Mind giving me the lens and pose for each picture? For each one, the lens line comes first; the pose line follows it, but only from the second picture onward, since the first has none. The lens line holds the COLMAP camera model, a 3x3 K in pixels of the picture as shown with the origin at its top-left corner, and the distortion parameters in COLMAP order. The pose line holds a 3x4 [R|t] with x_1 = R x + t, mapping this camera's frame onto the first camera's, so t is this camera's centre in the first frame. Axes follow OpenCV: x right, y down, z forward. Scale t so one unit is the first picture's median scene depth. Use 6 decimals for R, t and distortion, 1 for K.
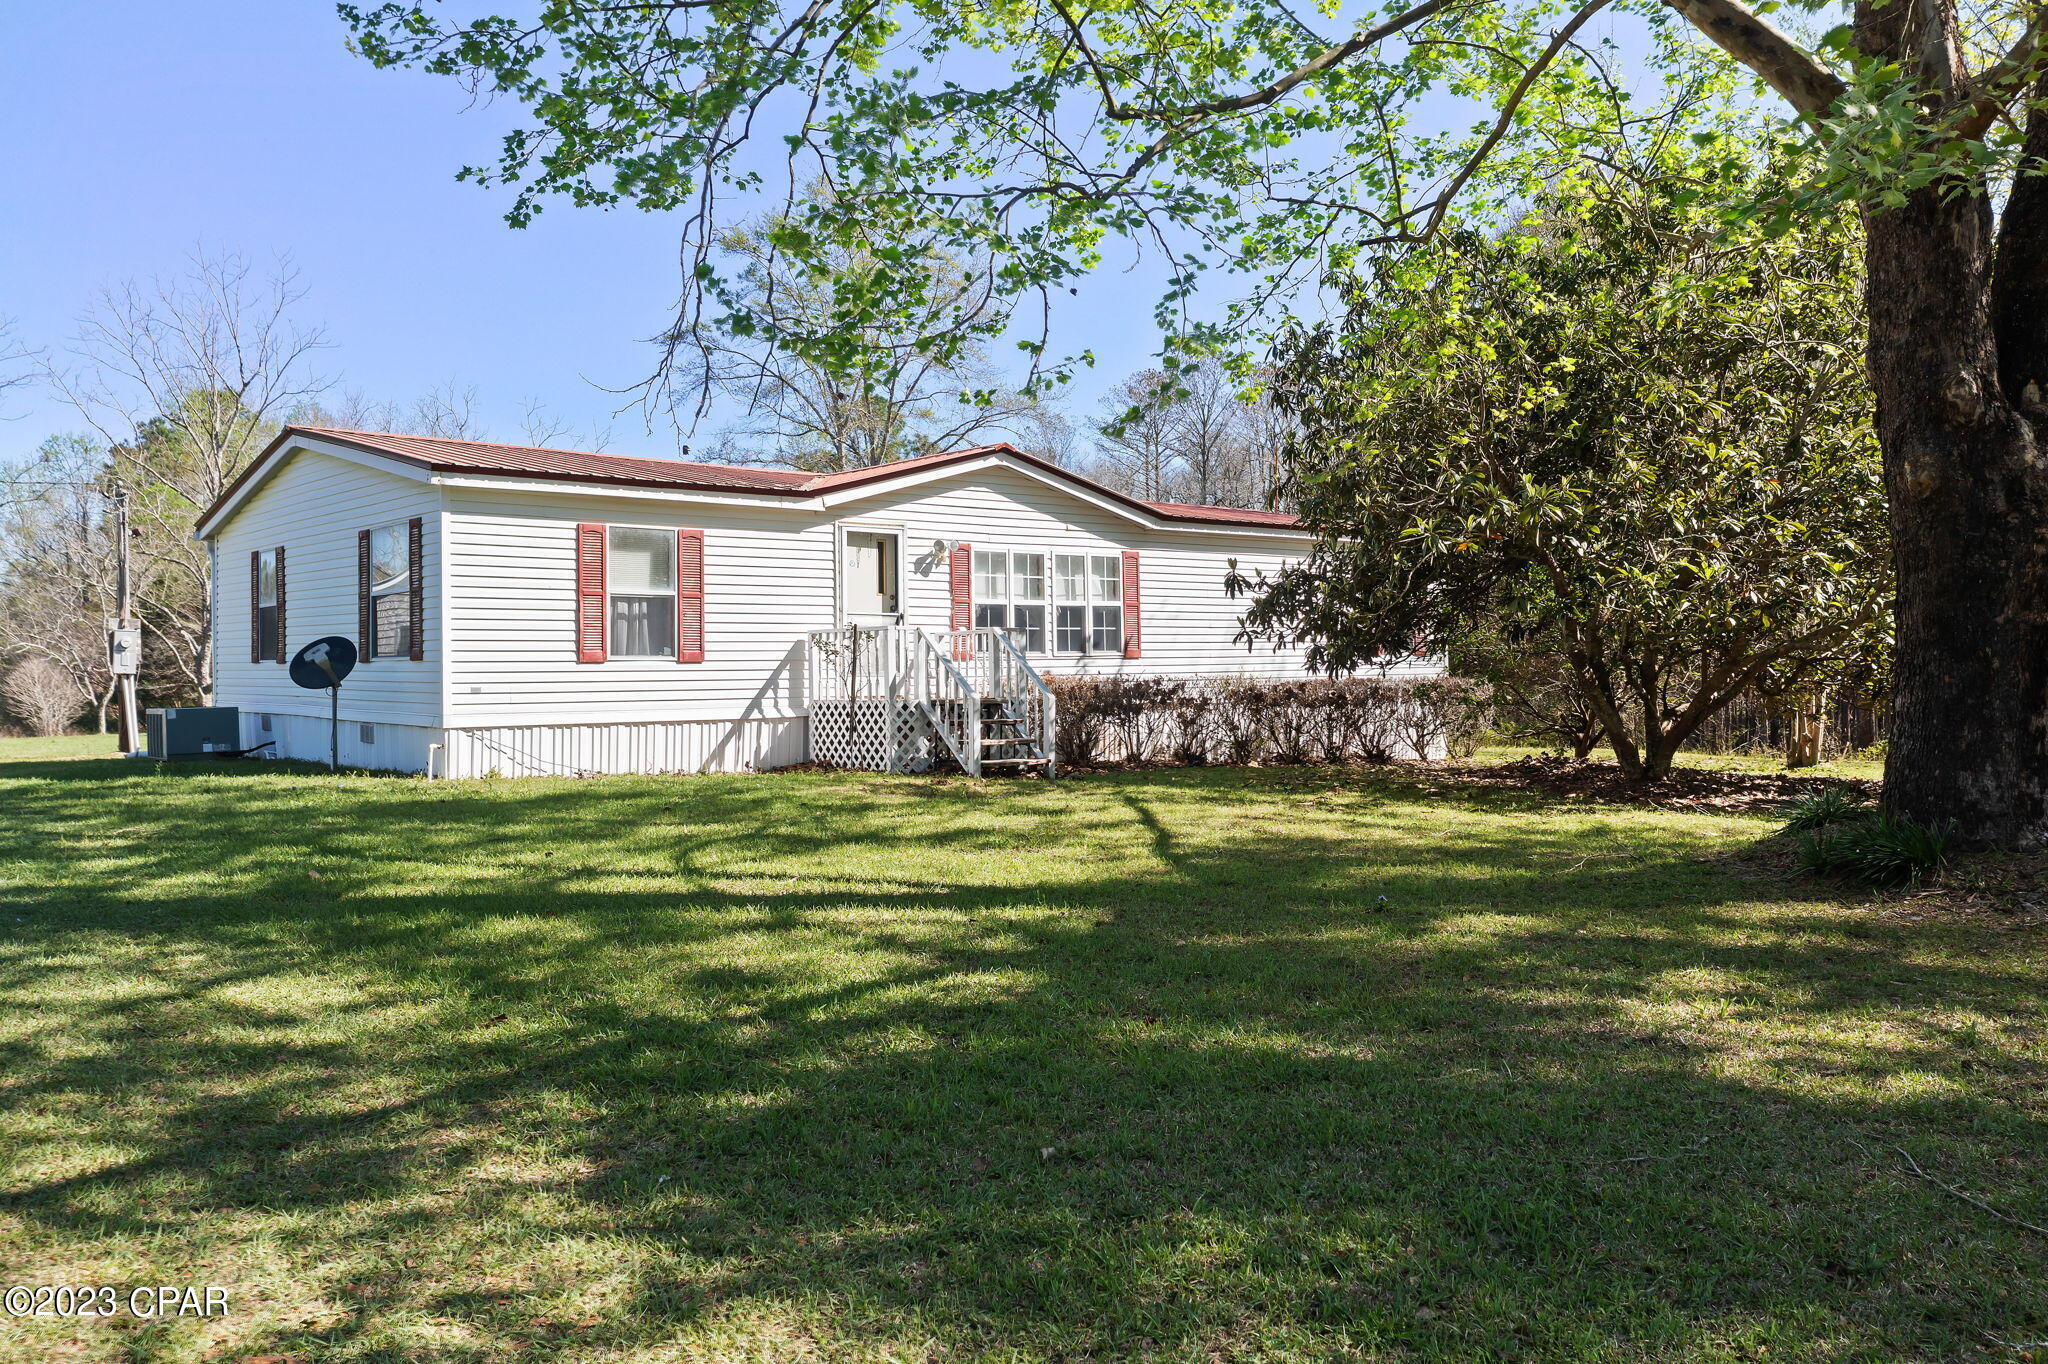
lens RADIAL K [[1651.9, 0, 1024.9], [0, 1651.9, 674.9], [0, 0, 1]] dist [-0.031824, -0.002997]
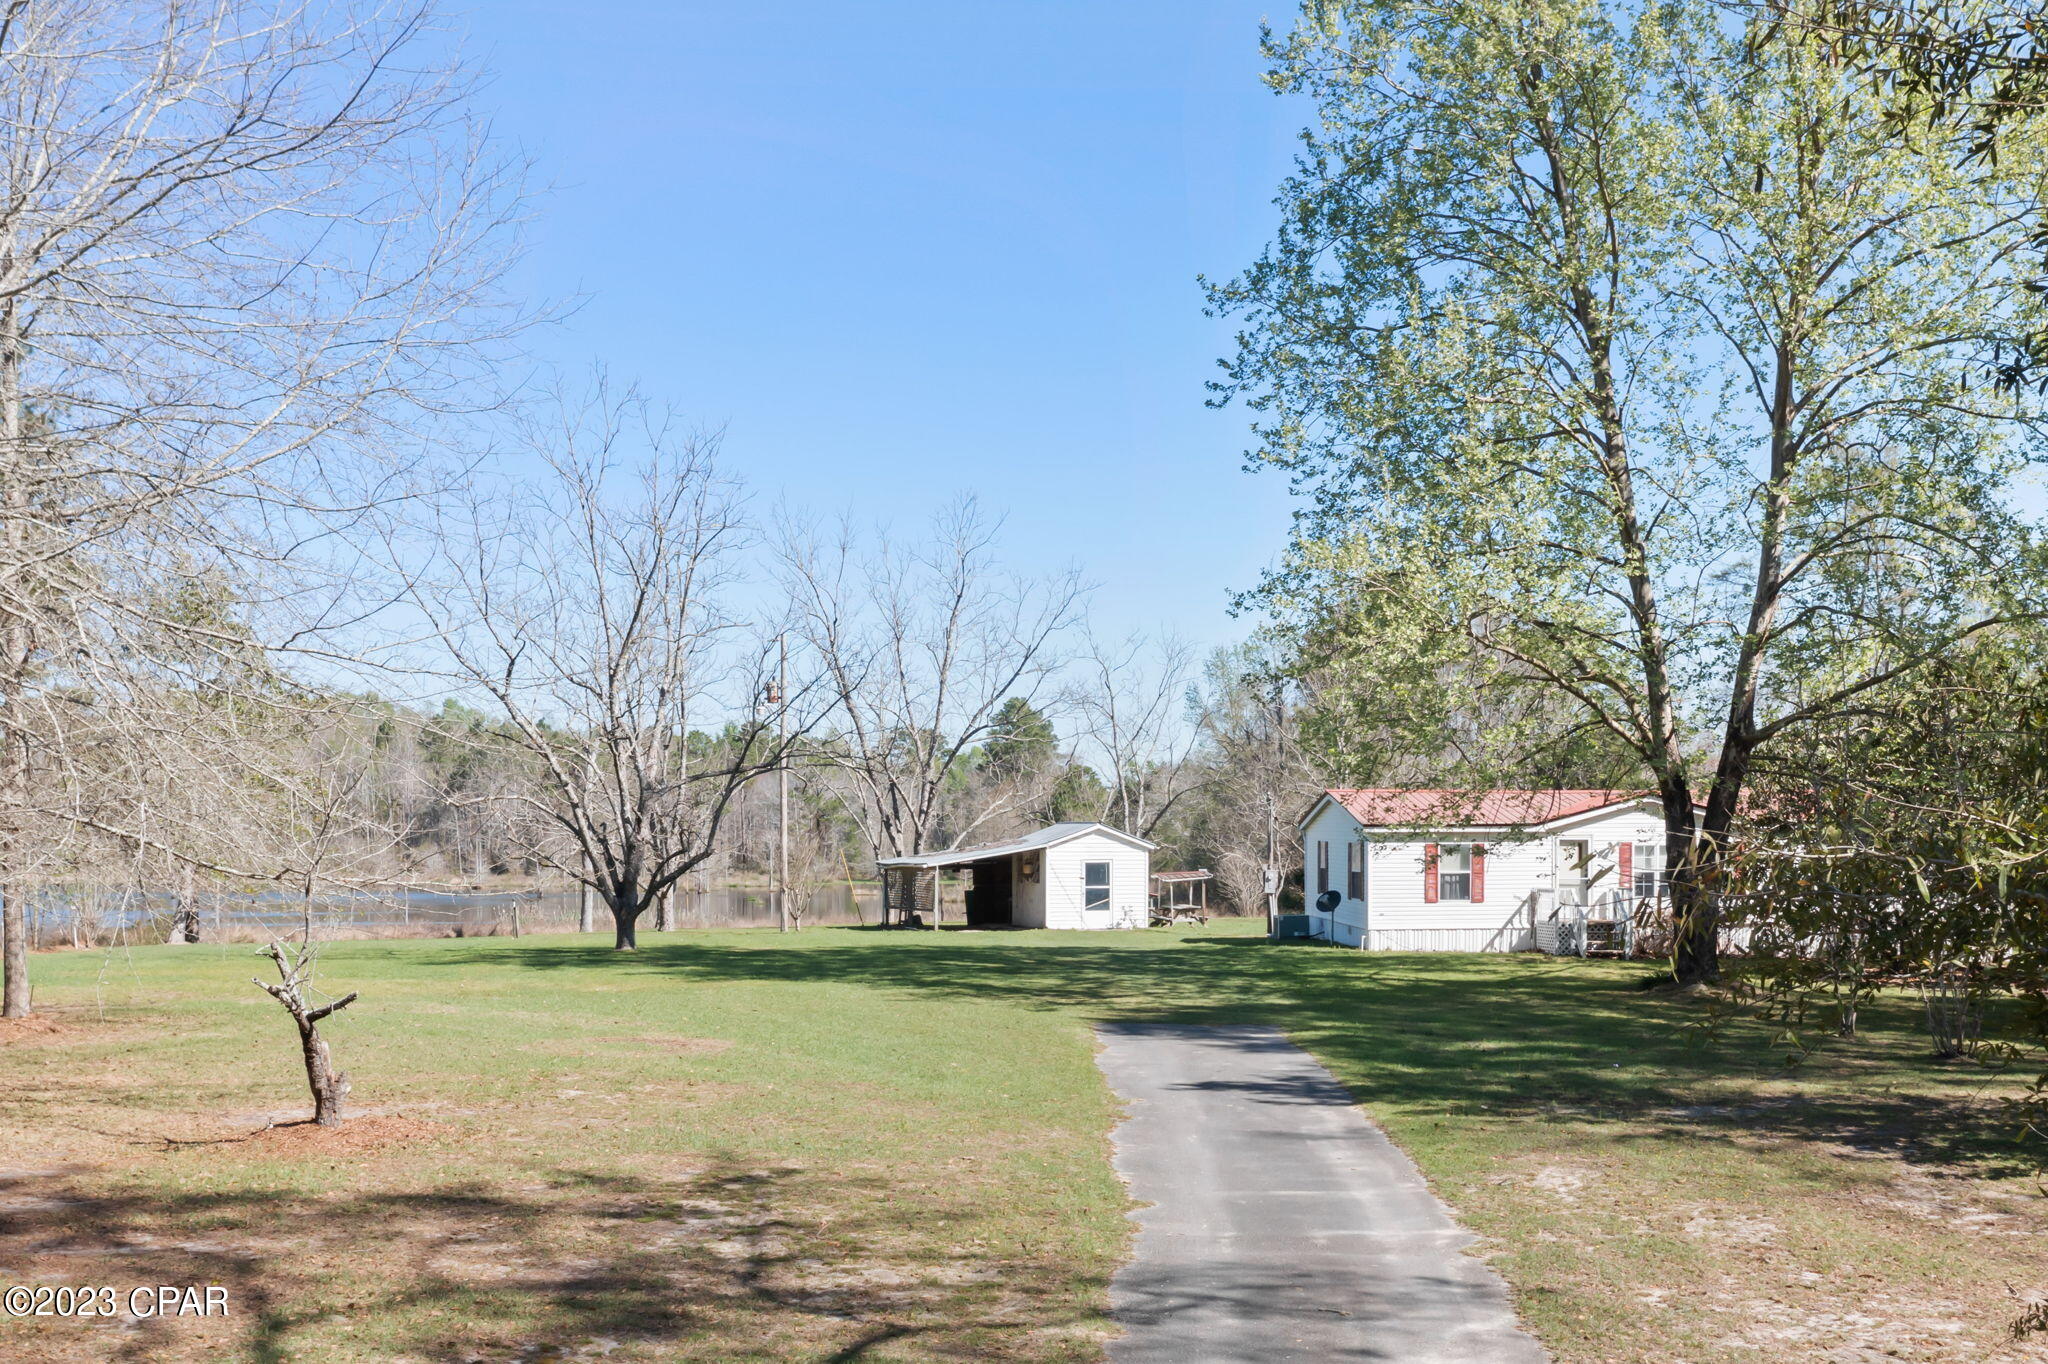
lens RADIAL K [[1651.9, 0, 1025.4], [0, 1651.9, 683.8], [0, 0, 1]] dist [-0.031824, -0.002997]
pose [[0.782174, -0.063516, -0.619814, 0.747913], [-0.003121, 0.994378, -0.105839, -0.066060], [0.623052, 0.084718, 0.777579, -1.201176]]
